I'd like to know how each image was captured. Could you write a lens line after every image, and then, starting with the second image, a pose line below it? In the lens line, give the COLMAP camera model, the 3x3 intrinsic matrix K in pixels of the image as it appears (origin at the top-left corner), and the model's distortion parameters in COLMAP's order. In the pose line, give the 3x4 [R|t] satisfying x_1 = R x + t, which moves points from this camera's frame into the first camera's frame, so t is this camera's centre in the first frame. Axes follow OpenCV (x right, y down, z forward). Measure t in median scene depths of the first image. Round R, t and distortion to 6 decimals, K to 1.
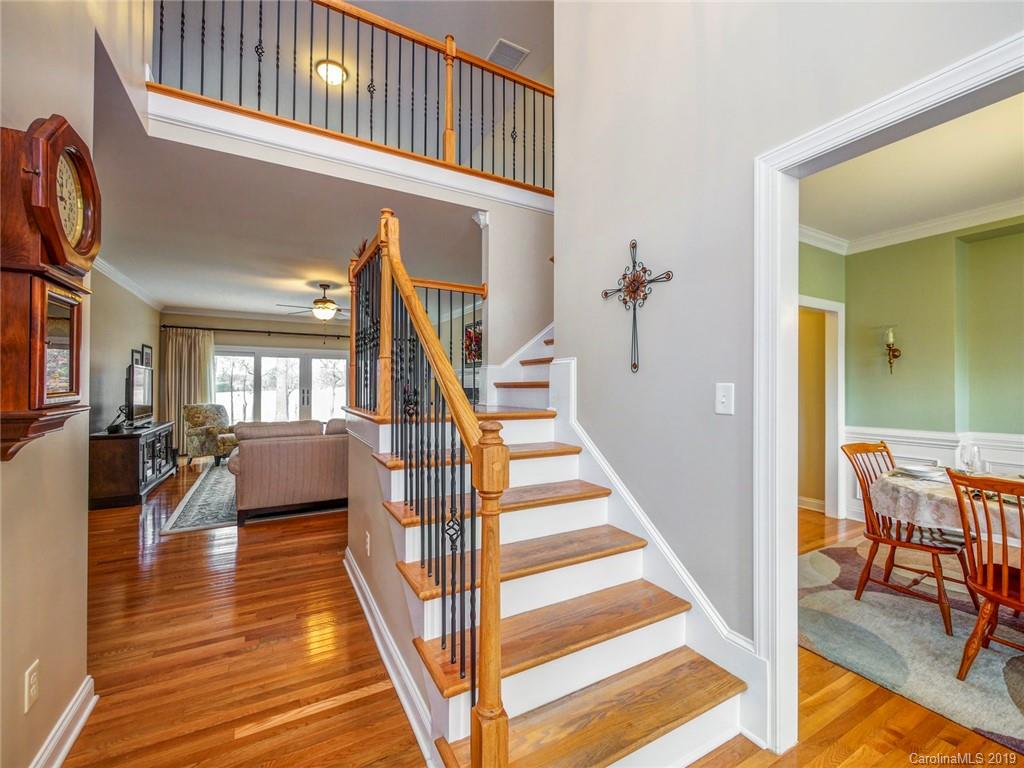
lens RADIAL K [[418.8, 0, 522.8], [0, 418.8, 383.5], [0, 0, 1]] dist [-0.003930, -0.000266]
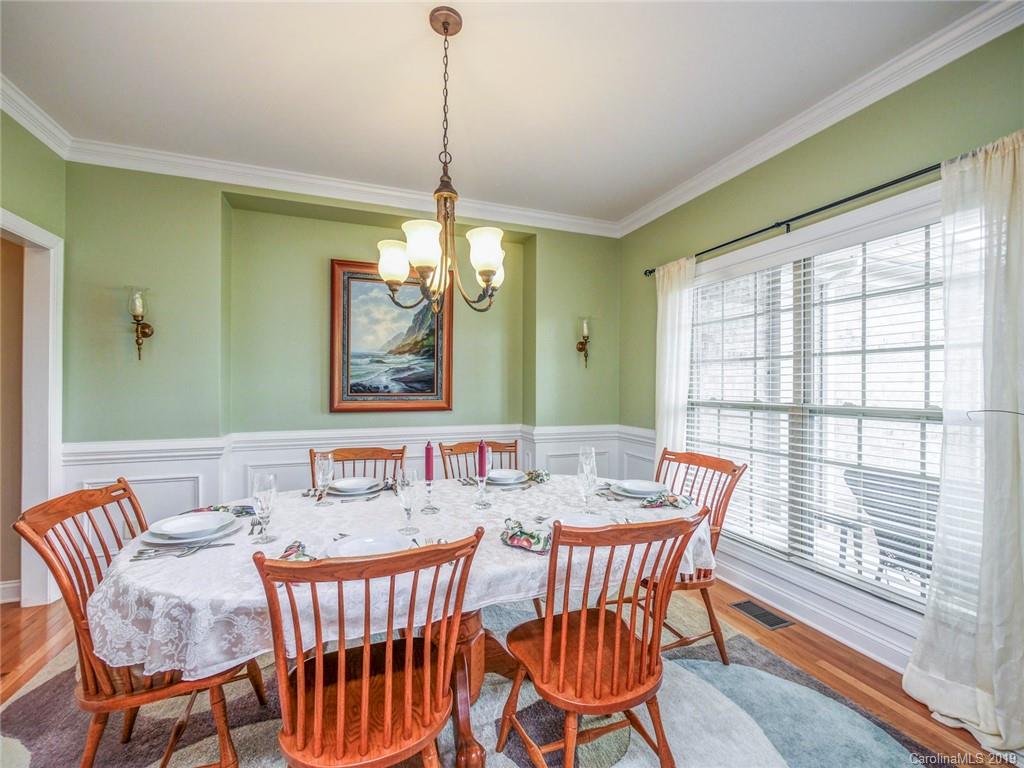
lens RADIAL K [[442.7, 0, 516.0], [0, 442.7, 386.4], [0, 0, 1]] dist [-0.005612, 0.000570]
pose [[0.141837, -0.005766, 0.989873, 0.335558], [-0.016742, 0.999826, 0.008223, 0.005750], [-0.989748, -0.017739, 0.141716, 0.377098]]
